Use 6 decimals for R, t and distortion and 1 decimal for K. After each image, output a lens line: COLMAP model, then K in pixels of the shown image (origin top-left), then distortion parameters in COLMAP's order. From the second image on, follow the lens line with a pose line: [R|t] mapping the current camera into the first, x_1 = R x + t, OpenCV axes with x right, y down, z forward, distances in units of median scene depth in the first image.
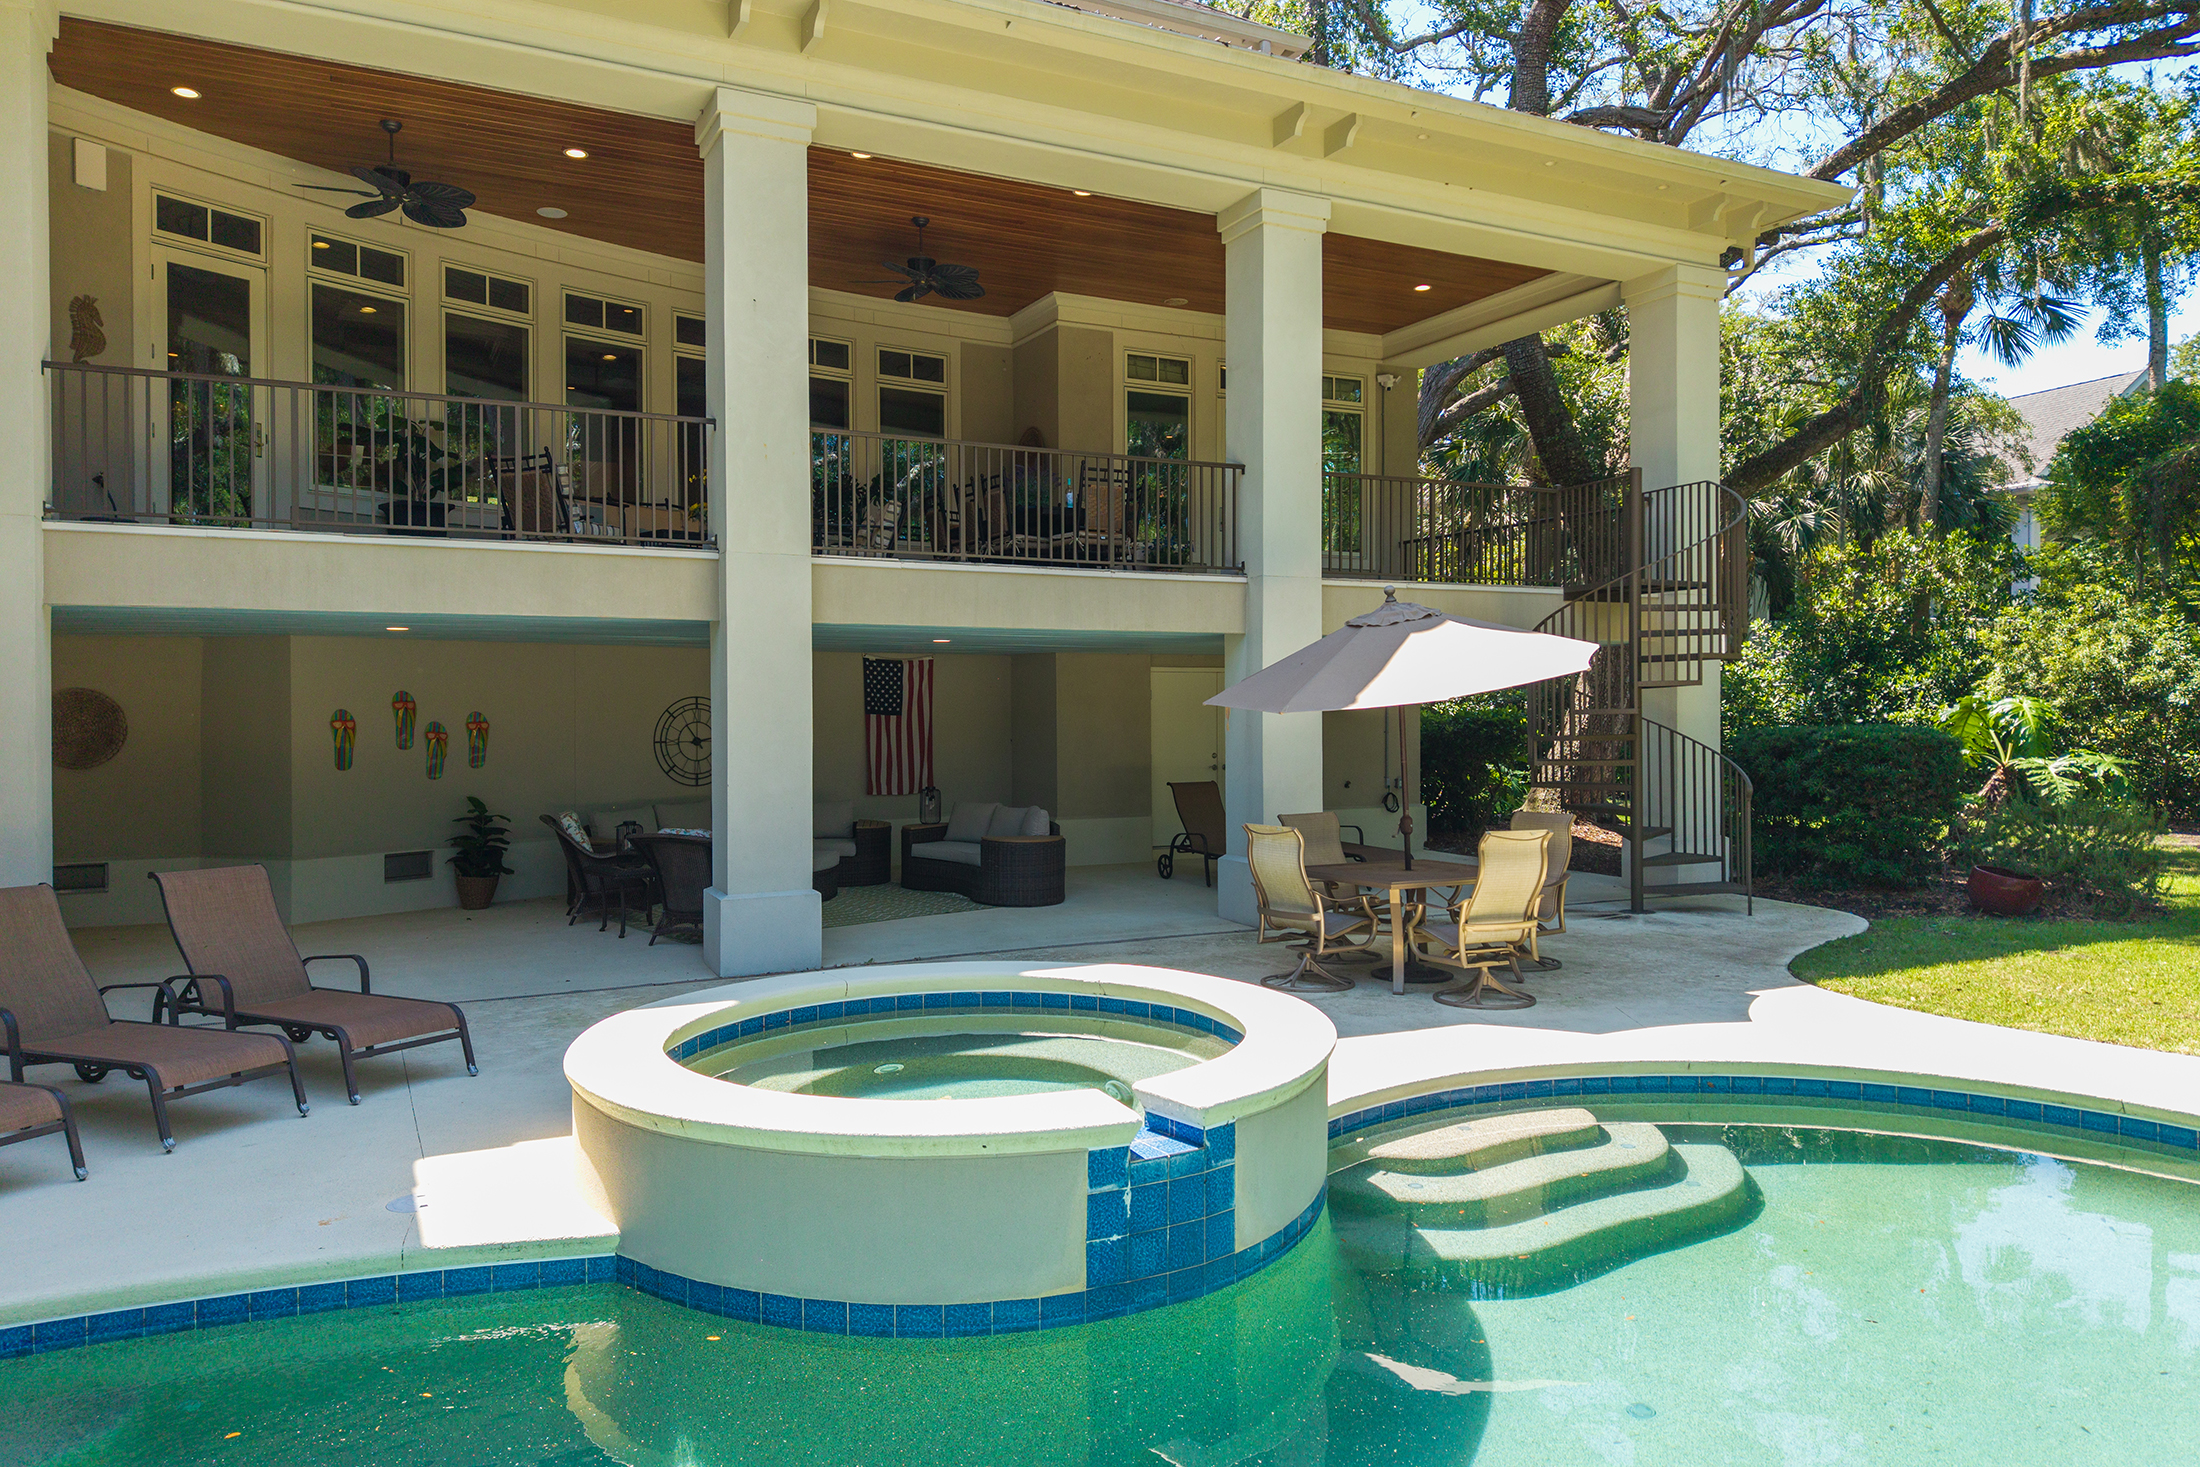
lens RADIAL K [[1468.1, 0, 1113.8], [0, 1468.1, 714.1], [0, 0, 1]] dist [0.044959, -0.057599]
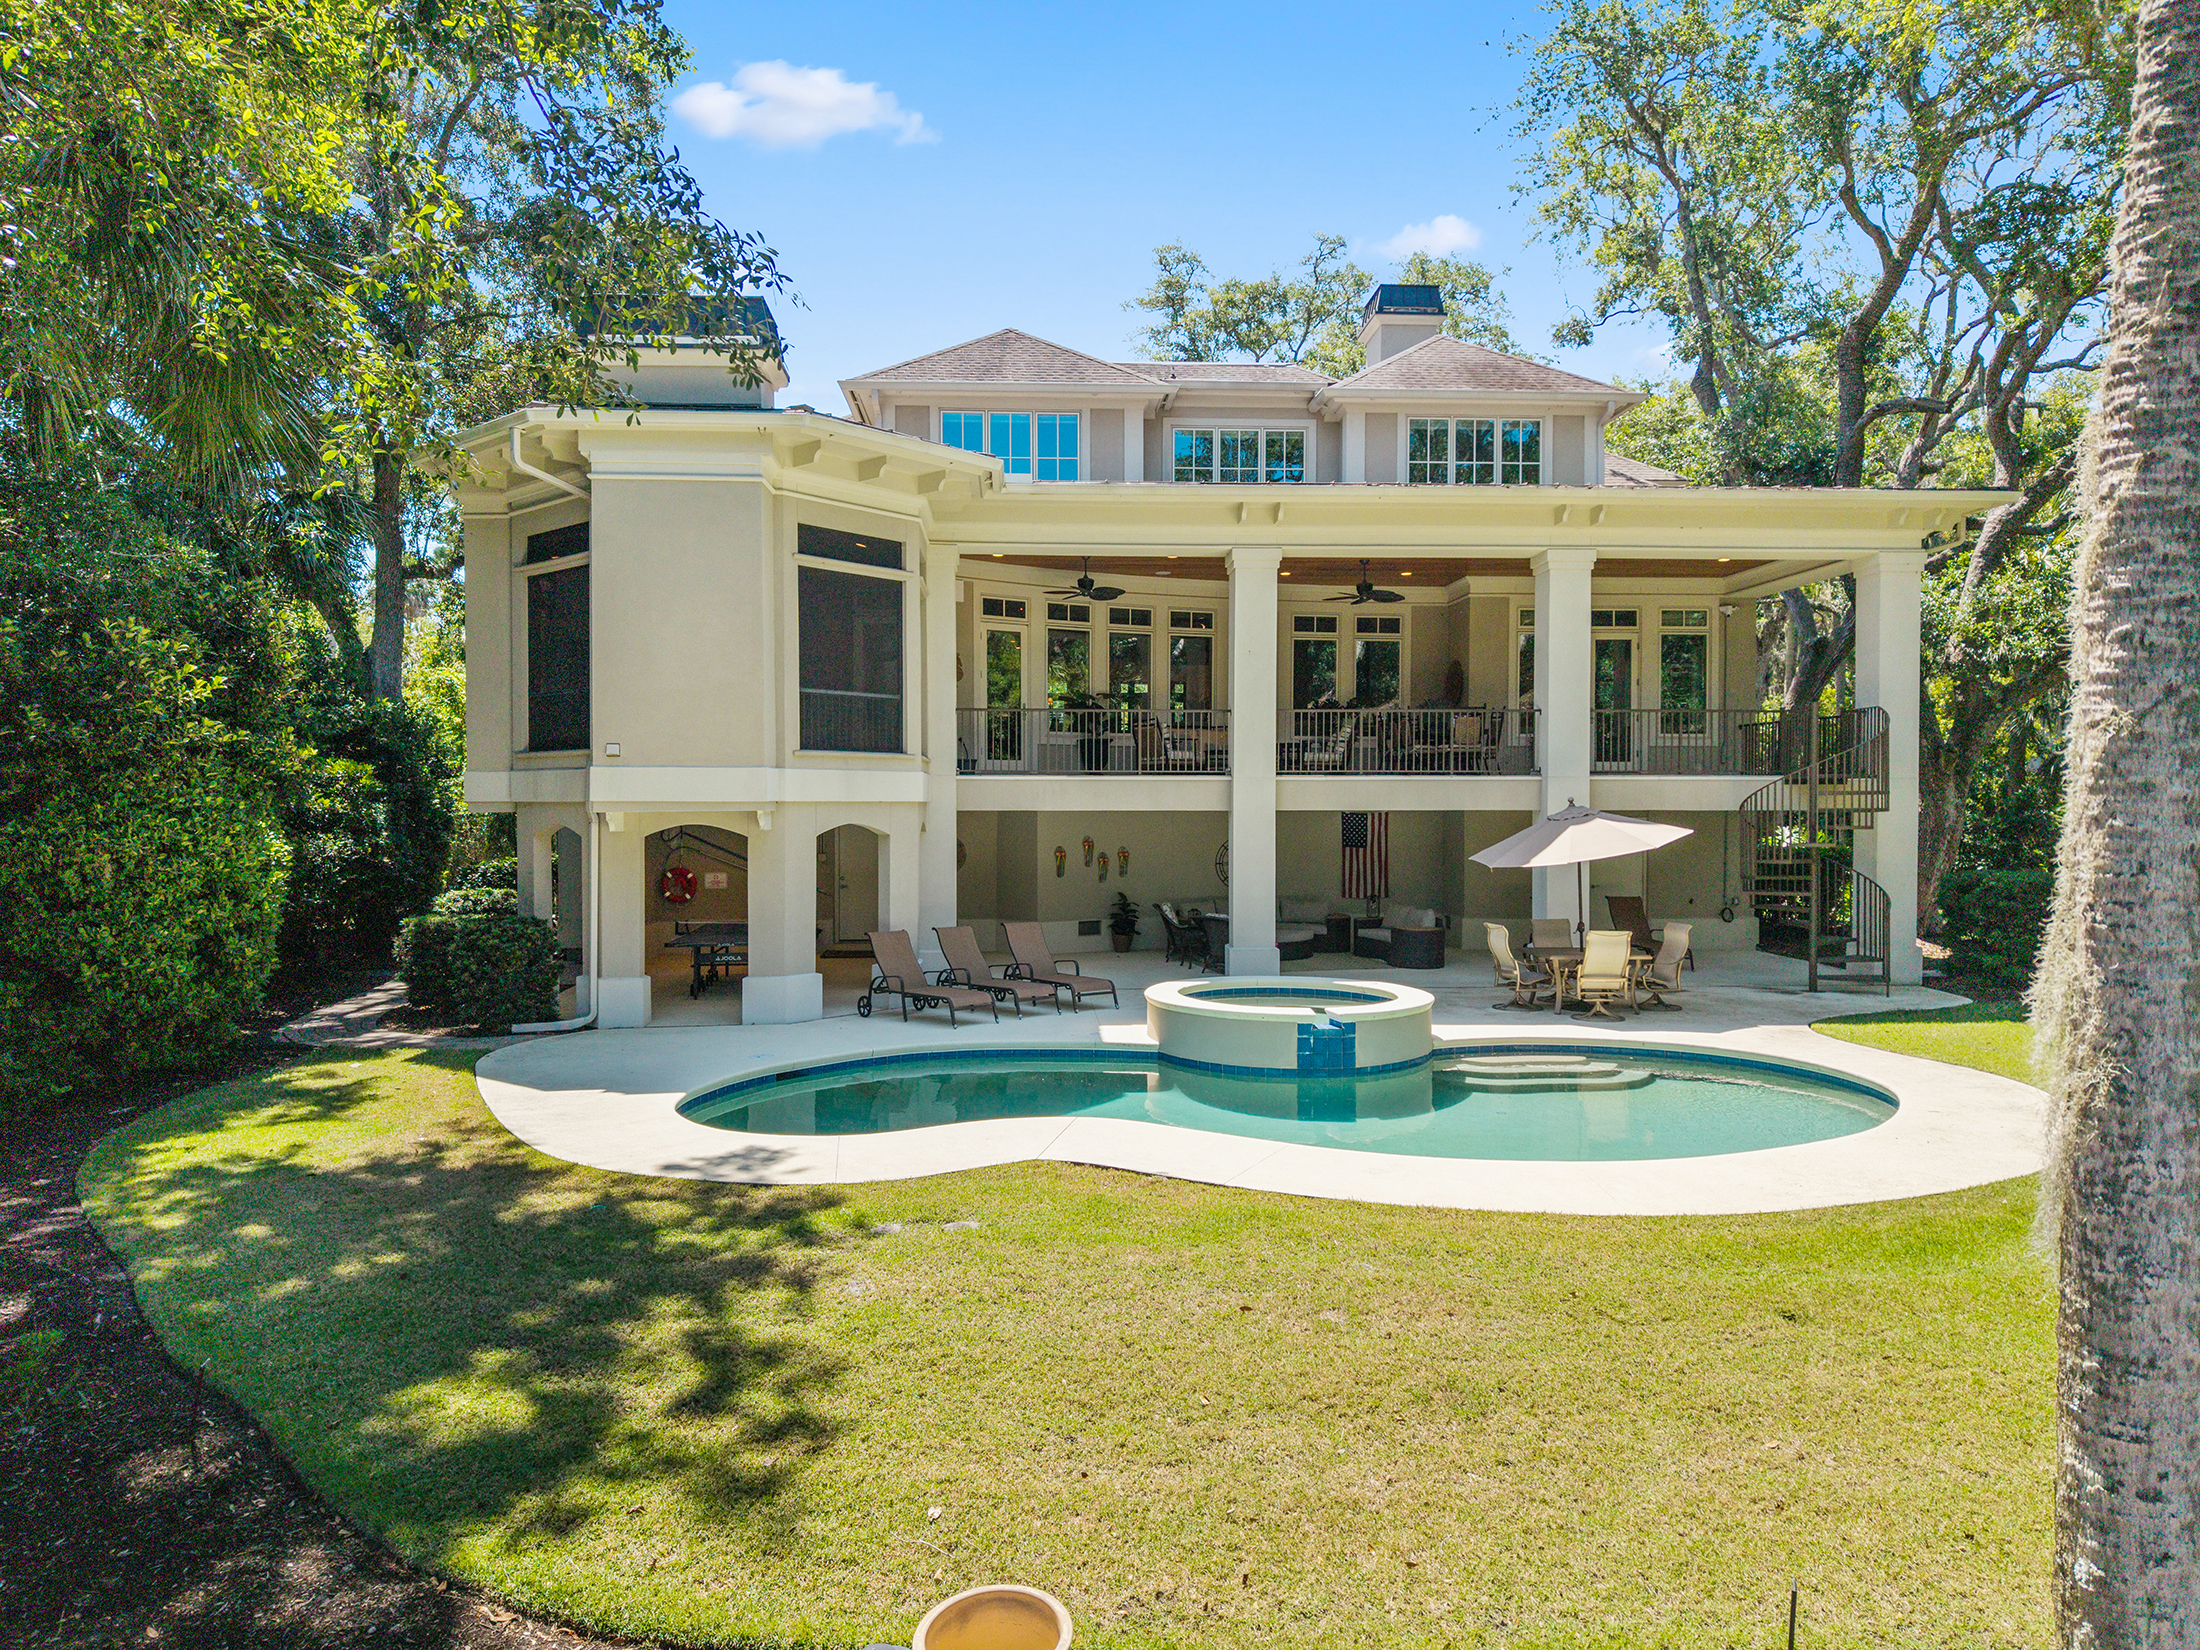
lens RADIAL K [[1458.9, 0, 1100.0], [0, 1458.9, 825.0], [0, 0, 1]] dist [-0.000266, -0.000448]
pose [[0.909120, 0.012491, -0.416348, 0.365399], [-0.007239, 0.999873, 0.014193, -0.065589], [0.416472, -0.009889, 0.909095, -0.811033]]
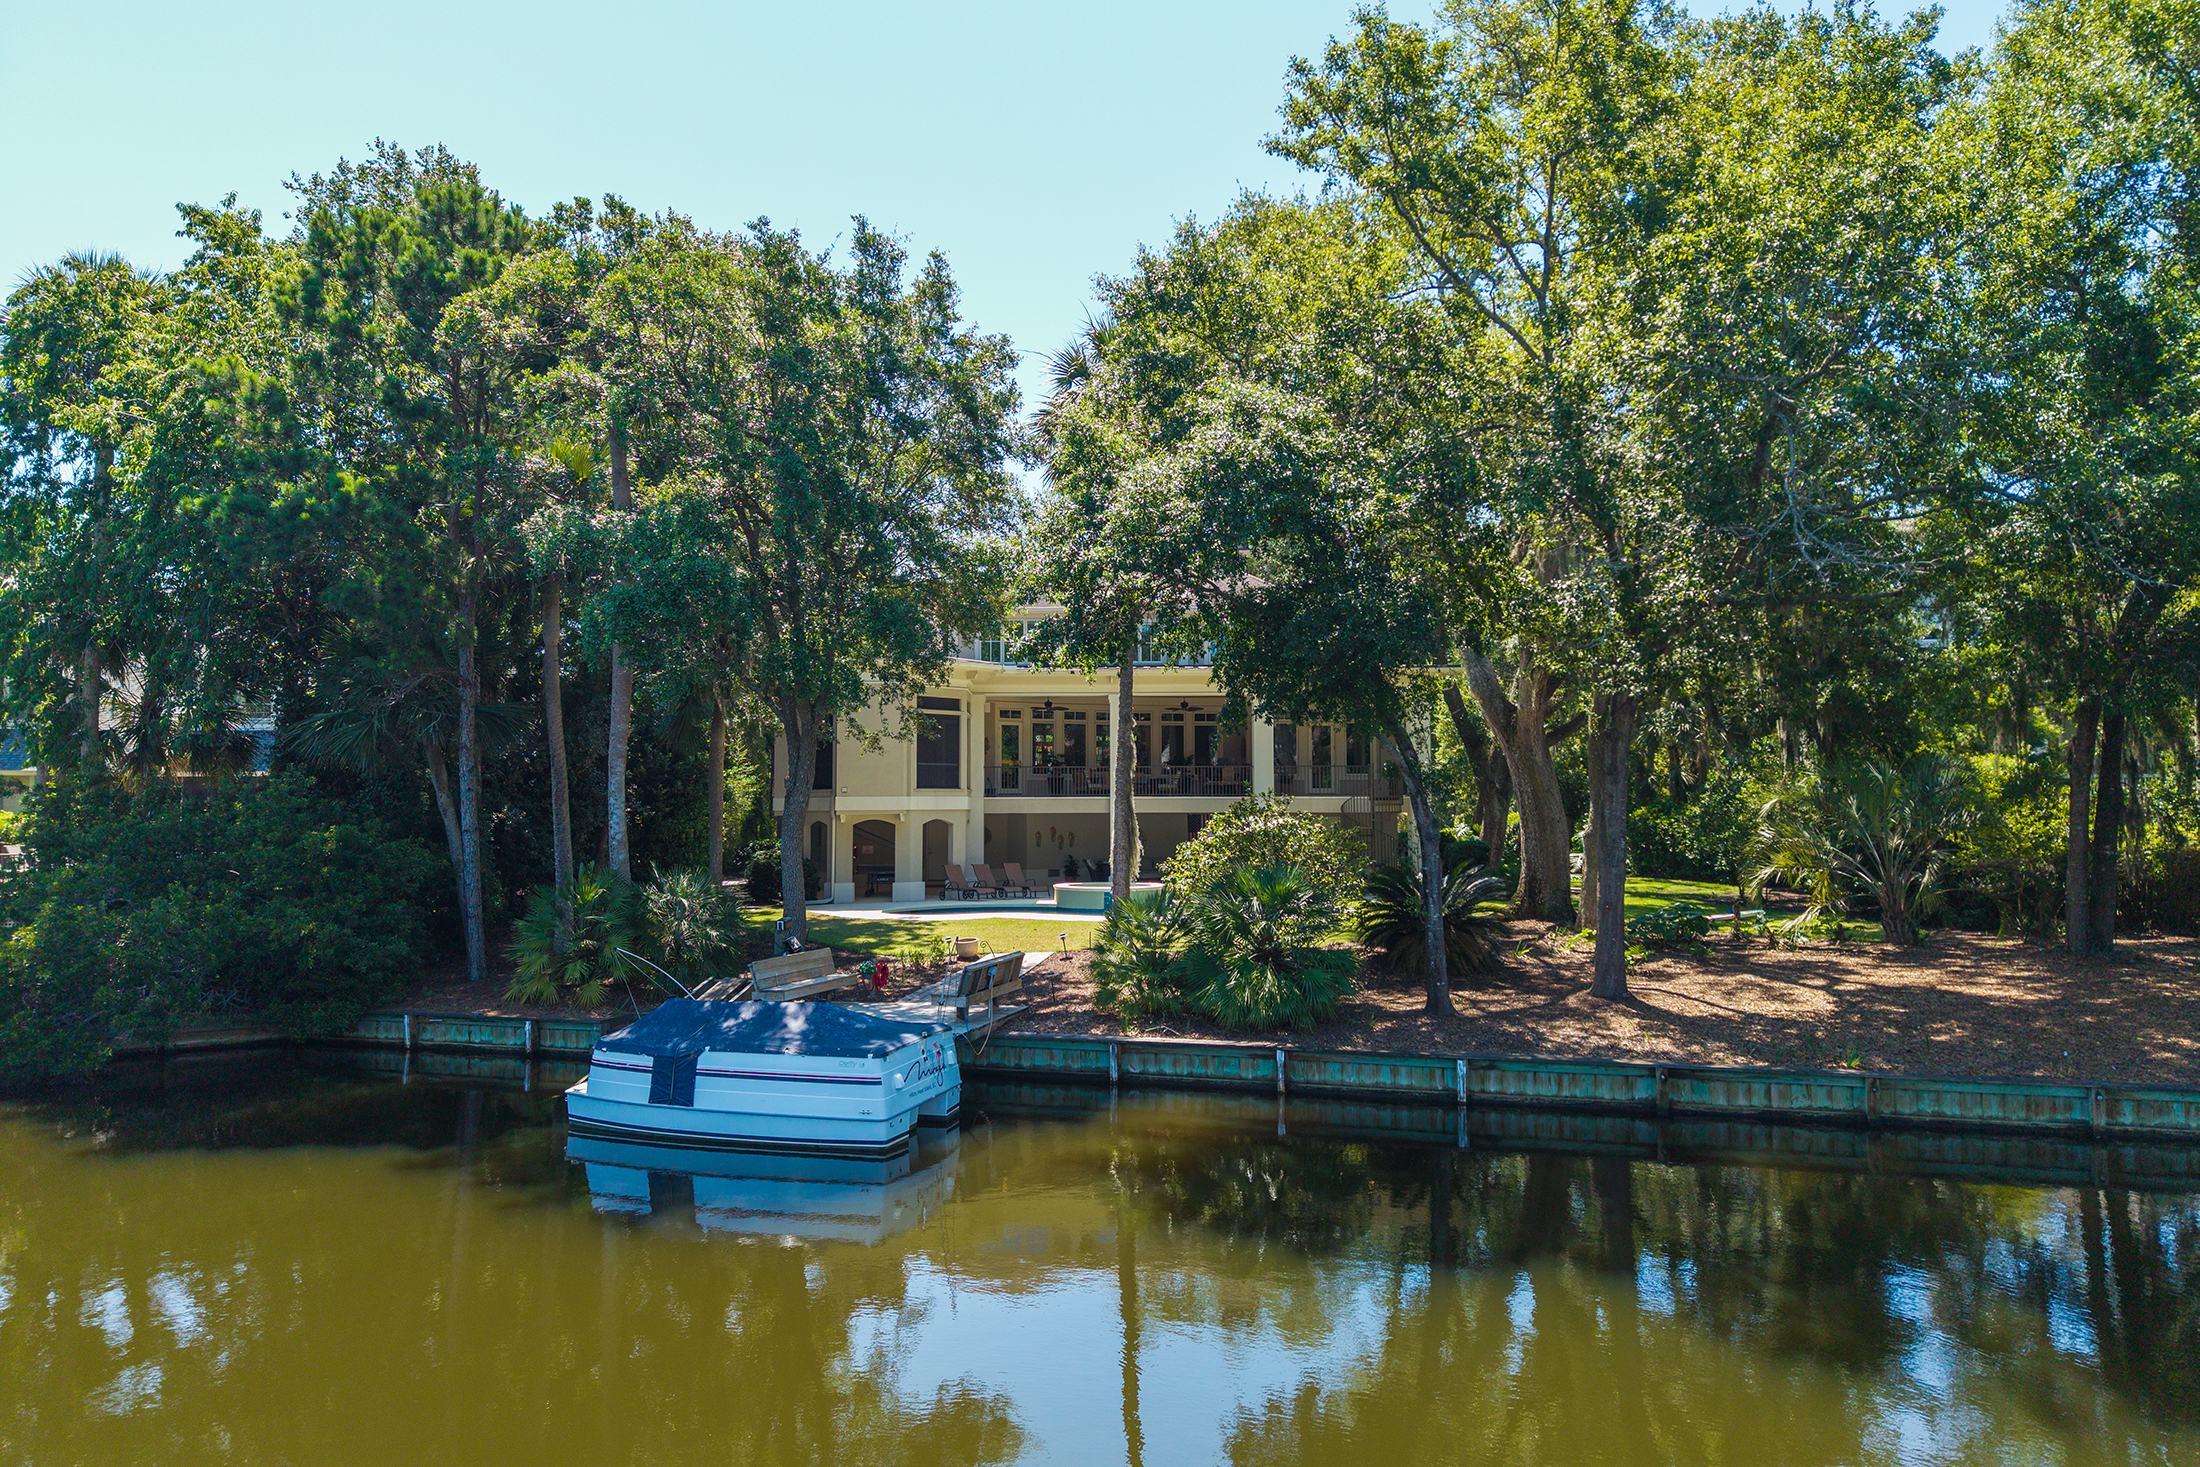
lens RADIAL K [[1468.1, 0, 1113.8], [0, 1468.1, 714.1], [0, 0, 1]] dist [0.044959, -0.057599]
pose [[0.894386, -0.024963, -0.446599, 1.558994], [-0.005291, 0.997781, -0.066367, -0.062755], [0.447265, 0.061721, 0.892269, -2.666441]]
